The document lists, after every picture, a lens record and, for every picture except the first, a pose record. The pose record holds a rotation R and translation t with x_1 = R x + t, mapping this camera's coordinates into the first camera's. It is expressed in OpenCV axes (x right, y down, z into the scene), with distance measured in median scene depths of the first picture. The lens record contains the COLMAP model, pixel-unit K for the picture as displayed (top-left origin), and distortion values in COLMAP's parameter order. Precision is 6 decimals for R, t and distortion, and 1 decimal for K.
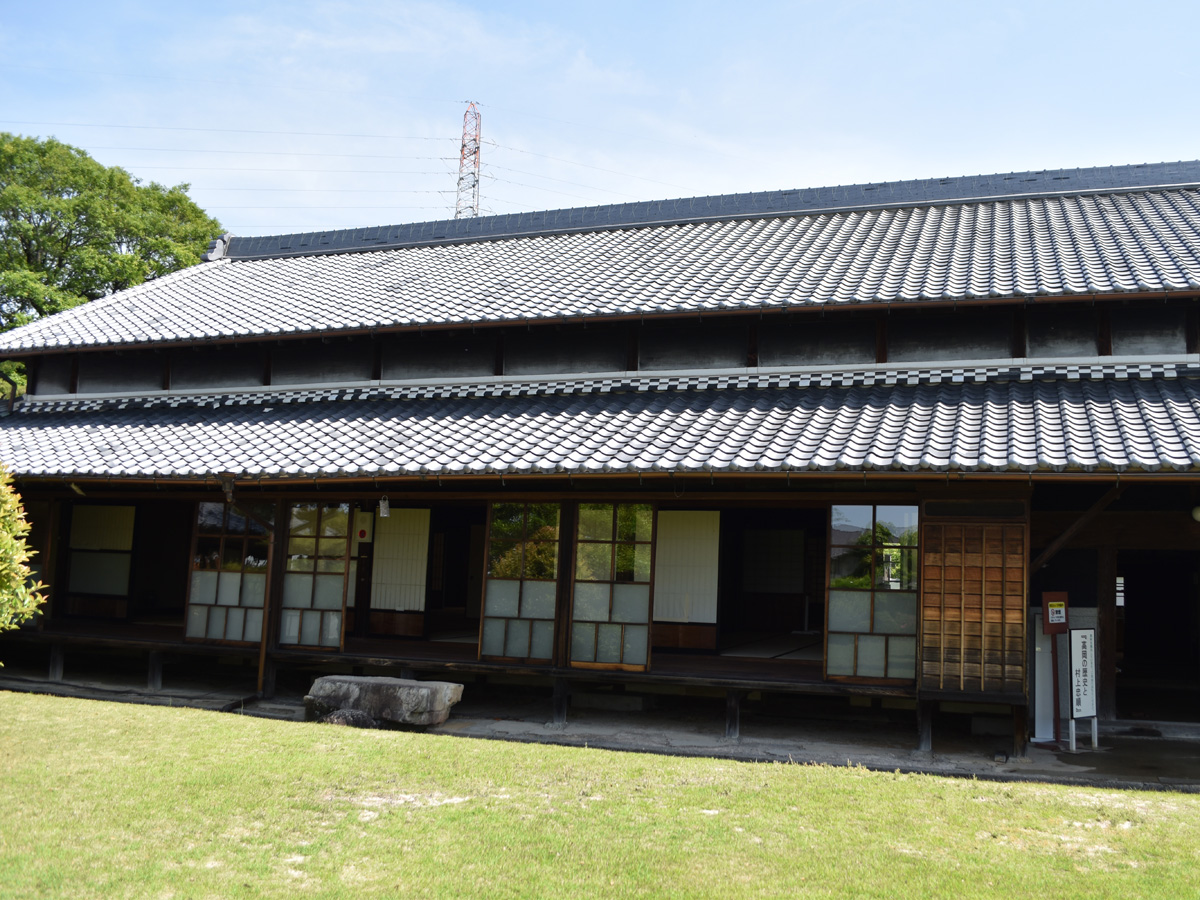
lens RADIAL K [[1087.7, 0, 600.0], [0, 1087.7, 450.0], [0, 0, 1]] dist [-0.059740, -0.002866]
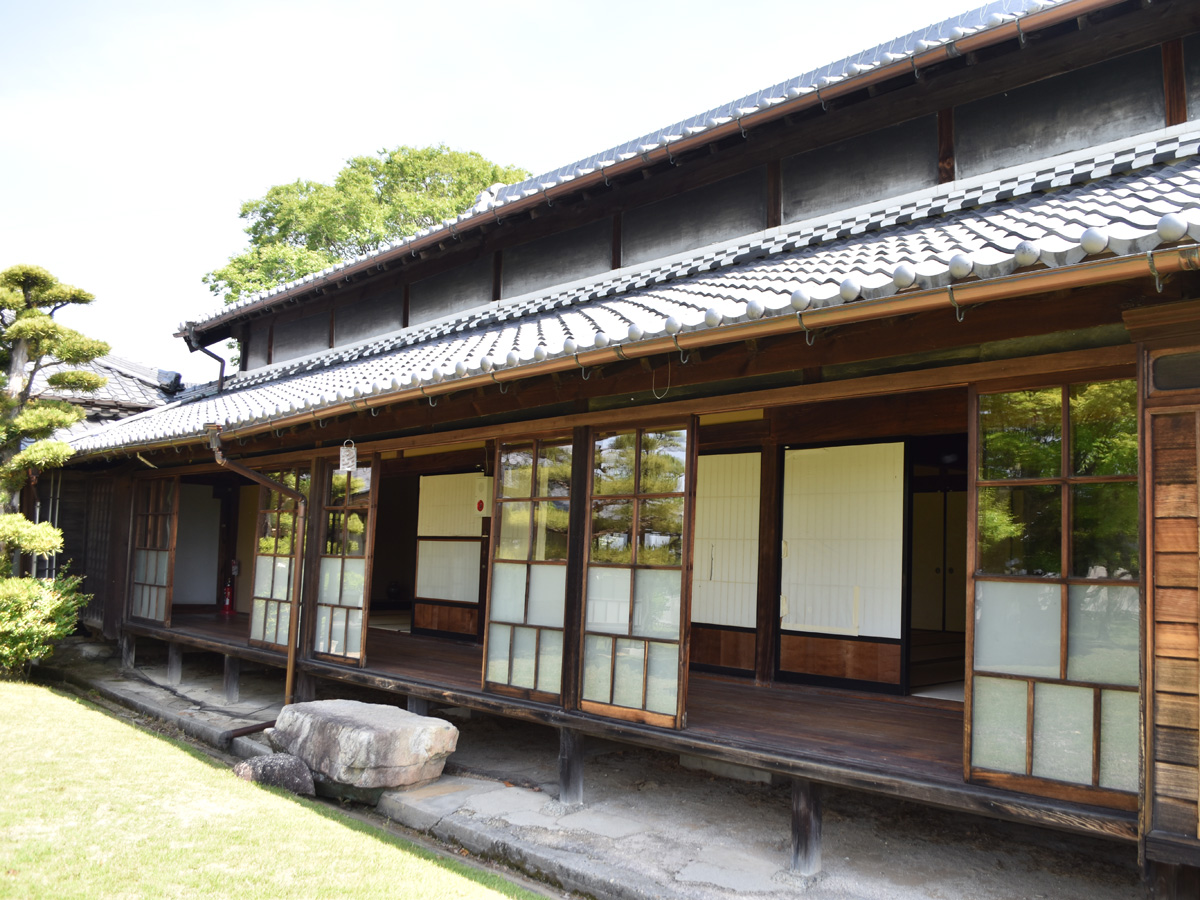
lens RADIAL K [[1087.7, 0, 600.0], [0, 1087.7, 450.0], [0, 0, 1]] dist [-0.059740, -0.002866]
pose [[0.898549, -0.048508, -0.436184, 0.243151], [0.051109, 0.998676, -0.005779, 0.062289], [0.435887, -0.017100, 0.899839, 0.472610]]
